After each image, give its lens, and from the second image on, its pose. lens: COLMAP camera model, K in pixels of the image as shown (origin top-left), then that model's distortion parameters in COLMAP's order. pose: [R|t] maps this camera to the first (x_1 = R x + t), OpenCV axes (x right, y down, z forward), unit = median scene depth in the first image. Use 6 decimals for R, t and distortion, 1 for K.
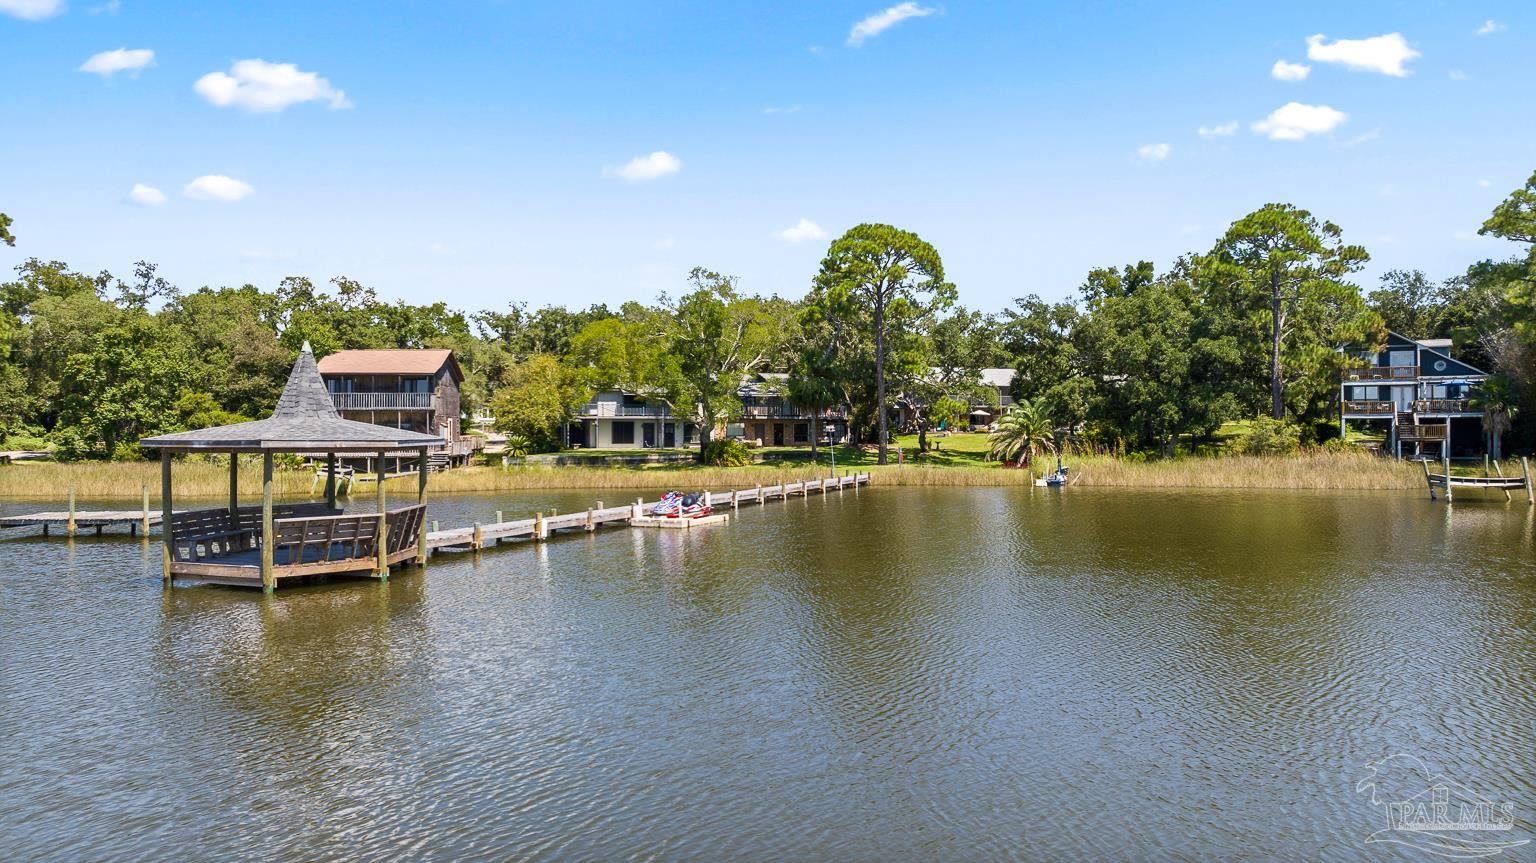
lens RADIAL K [[1125.6, 0, 768.0], [0, 1125.6, 431.5], [0, 0, 1]] dist [-0.010998, 0.000585]
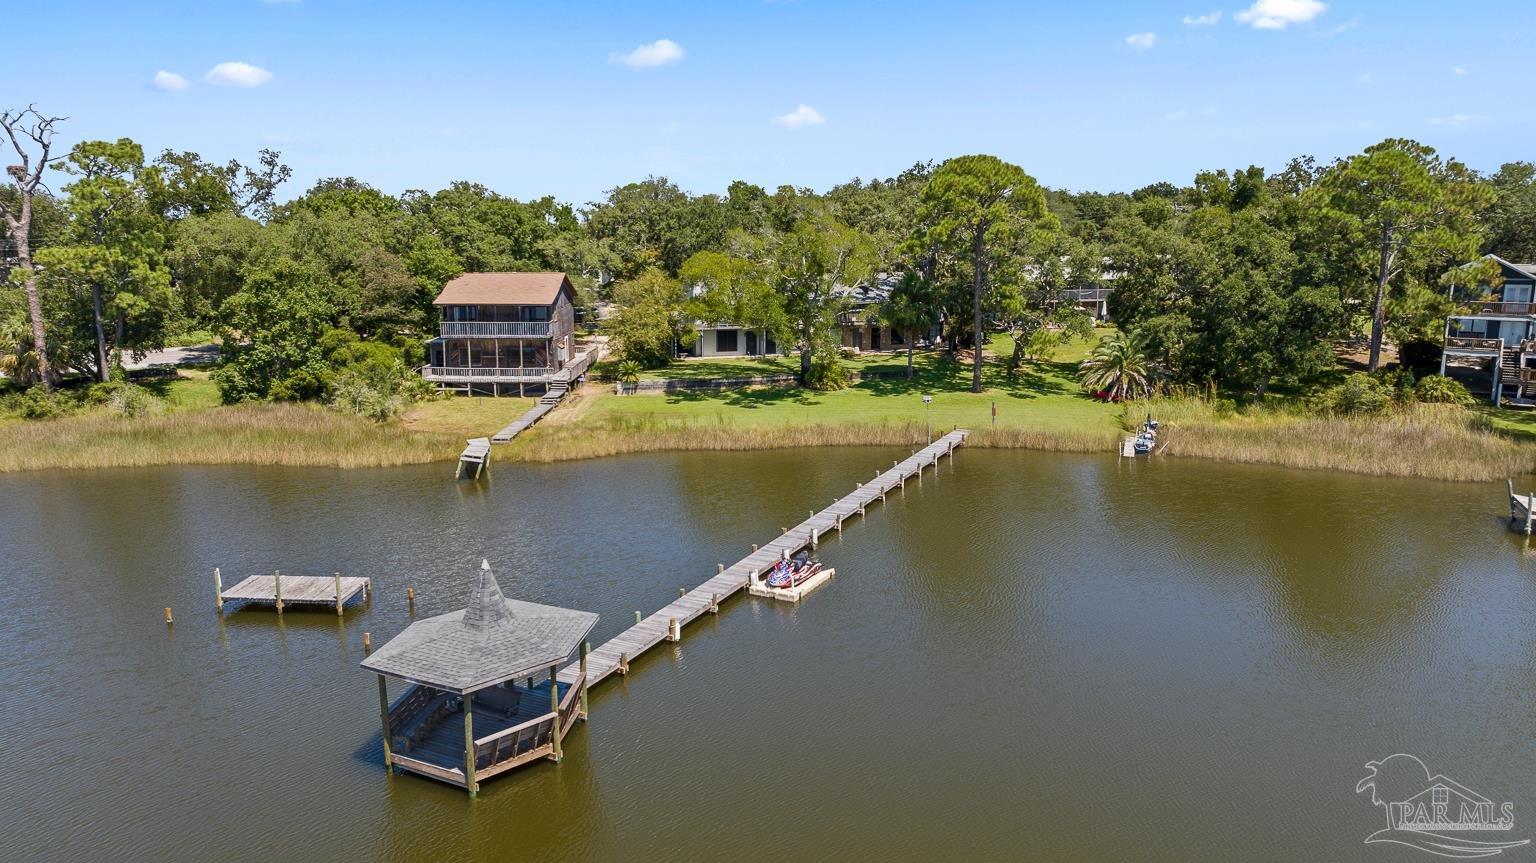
lens RADIAL K [[1111.6, 0, 768.0], [0, 1111.6, 431.5], [0, 0, 1]] dist [-0.028352, 0.050906]
pose [[0.996608, 0.020693, -0.079651, -0.007810], [-0.005275, 0.981943, 0.189103, -0.129594], [0.082126, -0.188041, 0.978722, -0.026732]]
